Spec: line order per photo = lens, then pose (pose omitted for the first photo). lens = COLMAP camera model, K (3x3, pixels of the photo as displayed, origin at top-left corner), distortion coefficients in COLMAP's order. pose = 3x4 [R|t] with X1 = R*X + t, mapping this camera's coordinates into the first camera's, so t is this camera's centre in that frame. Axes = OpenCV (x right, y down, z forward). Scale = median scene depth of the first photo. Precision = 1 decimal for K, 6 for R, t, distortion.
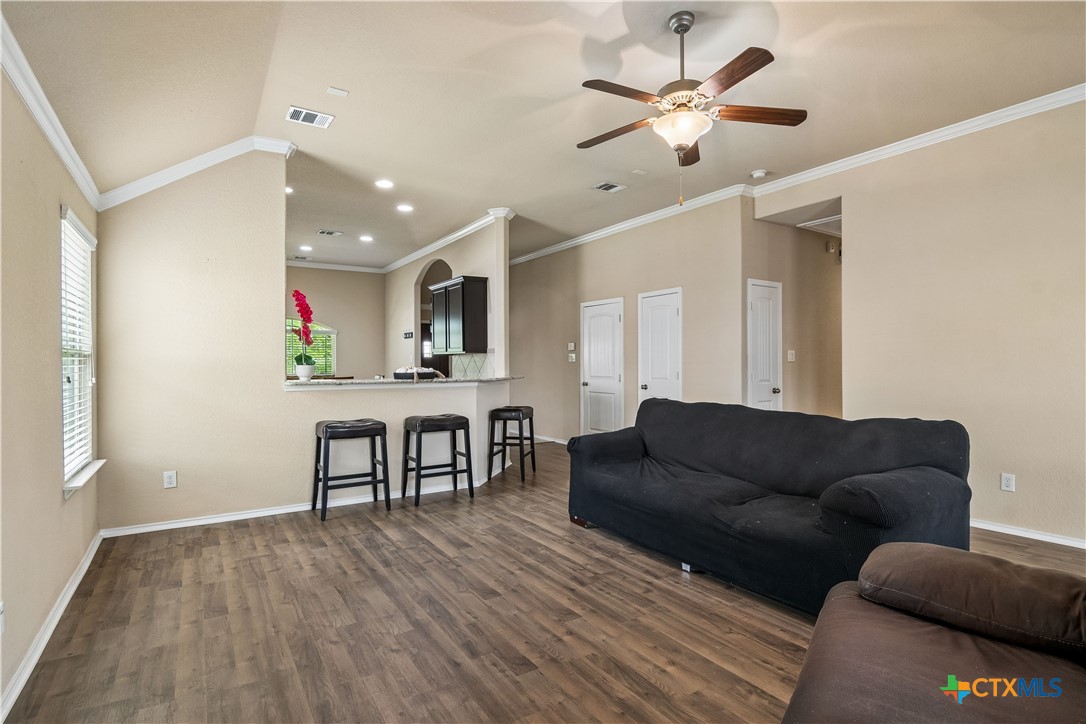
lens RADIAL K [[547.1, 0, 543.0], [0, 547.1, 362.0], [0, 0, 1]] dist [-0.005304, -0.001186]
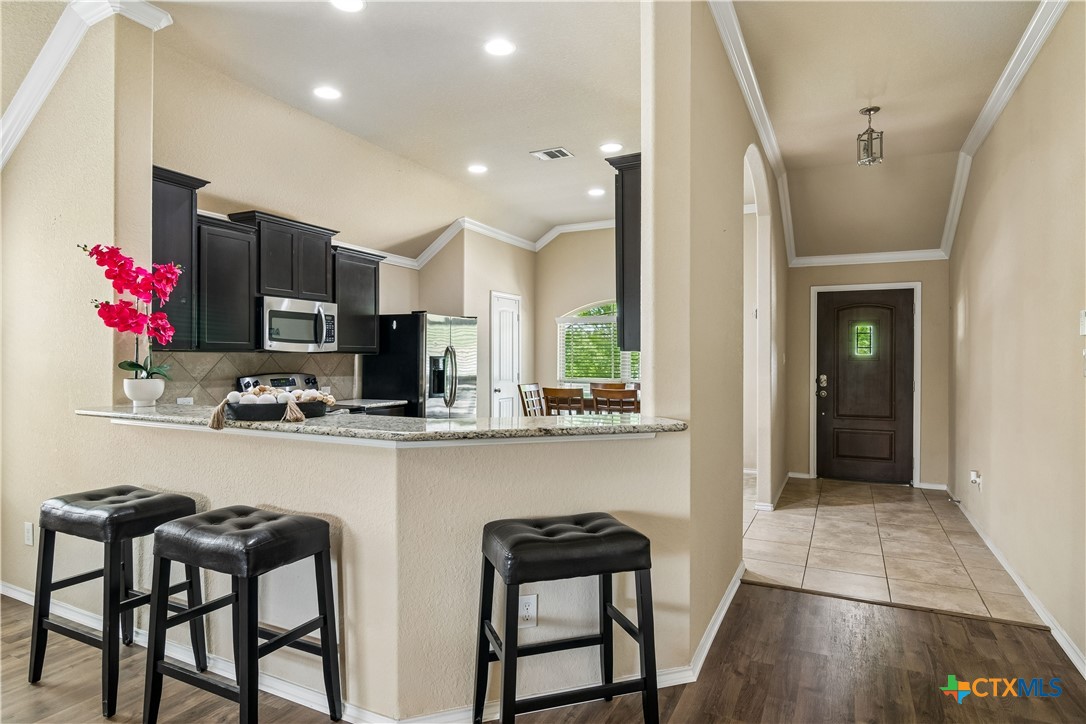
lens RADIAL K [[608.4, 0, 543.0], [0, 608.4, 362.0], [0, 0, 1]] dist [0.000375, 0.000243]
pose [[0.516869, 0.011697, -0.855985, 0.399944], [-0.002787, 0.999924, 0.011981, -0.025574], [0.856060, -0.003807, 0.516863, 1.309707]]
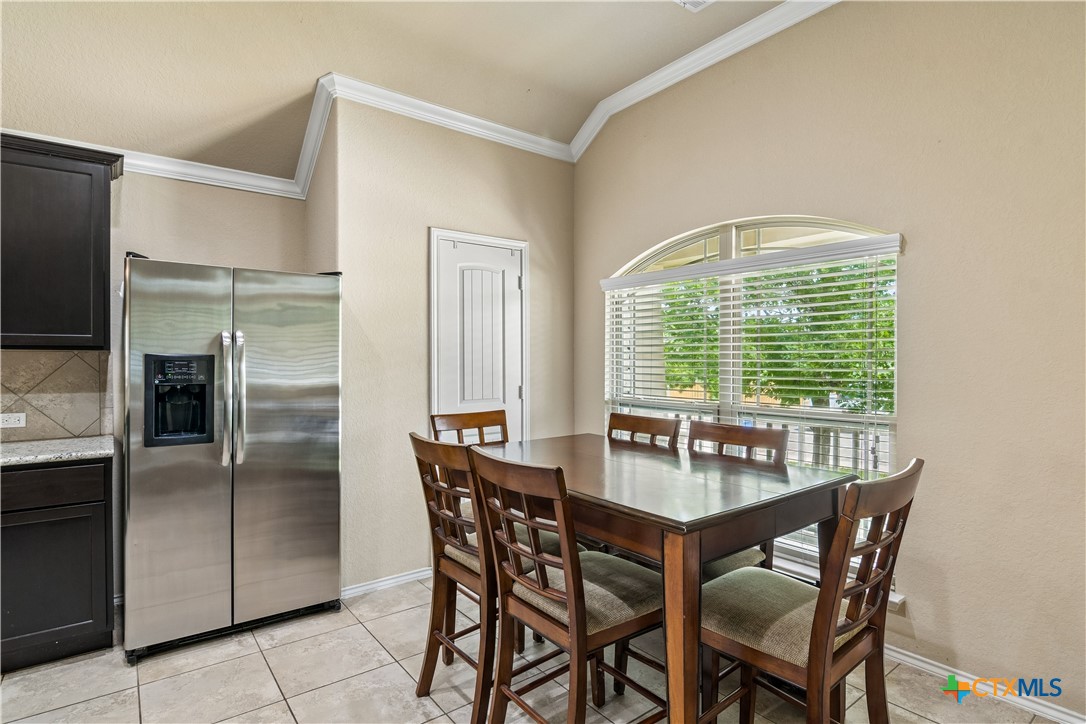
lens RADIAL K [[550.0, 0, 545.9], [0, 550.0, 358.3], [0, 0, 1]] dist [-0.006330, -0.001613]
pose [[0.094882, 0.004593, -0.995478, -0.432320], [0.004473, 0.999977, 0.005040, -0.016659], [0.995478, -0.004931, 0.094860, 2.278938]]
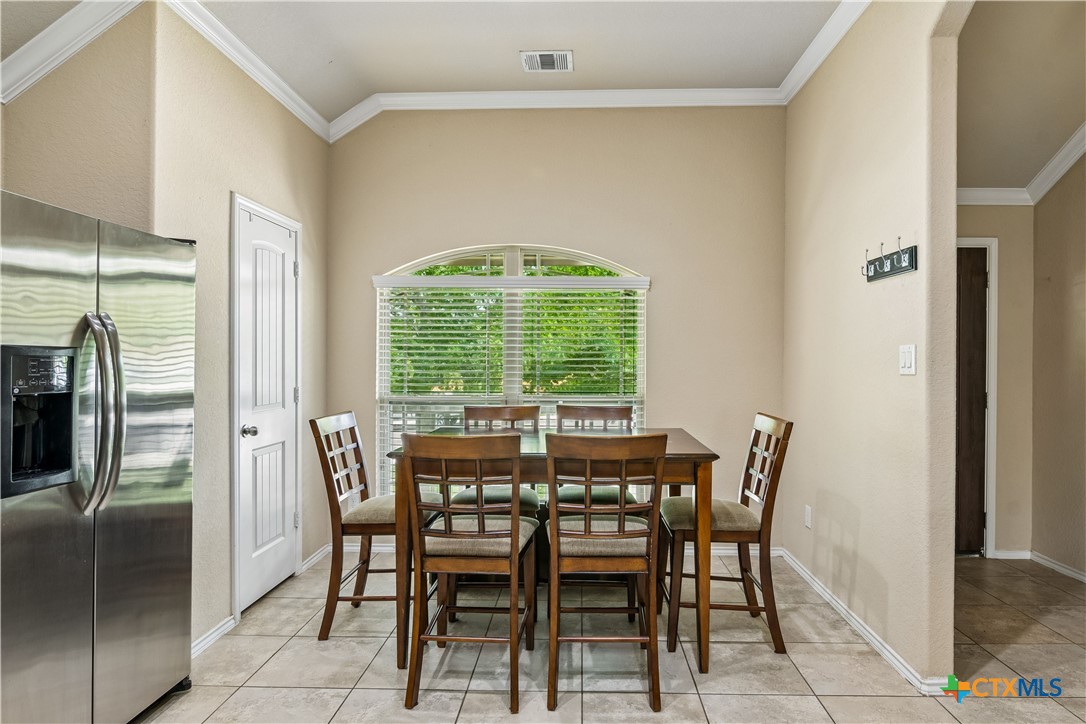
lens RADIAL K [[614.0, 0, 548.8], [0, 614.0, 357.7], [0, 0, 1]] dist [-0.002036, -0.000314]
pose [[0.820182, 0.010291, -0.572010, -0.545143], [-0.008693, 0.999947, 0.005525, -0.017718], [0.572037, 0.000441, 0.820228, 1.745985]]
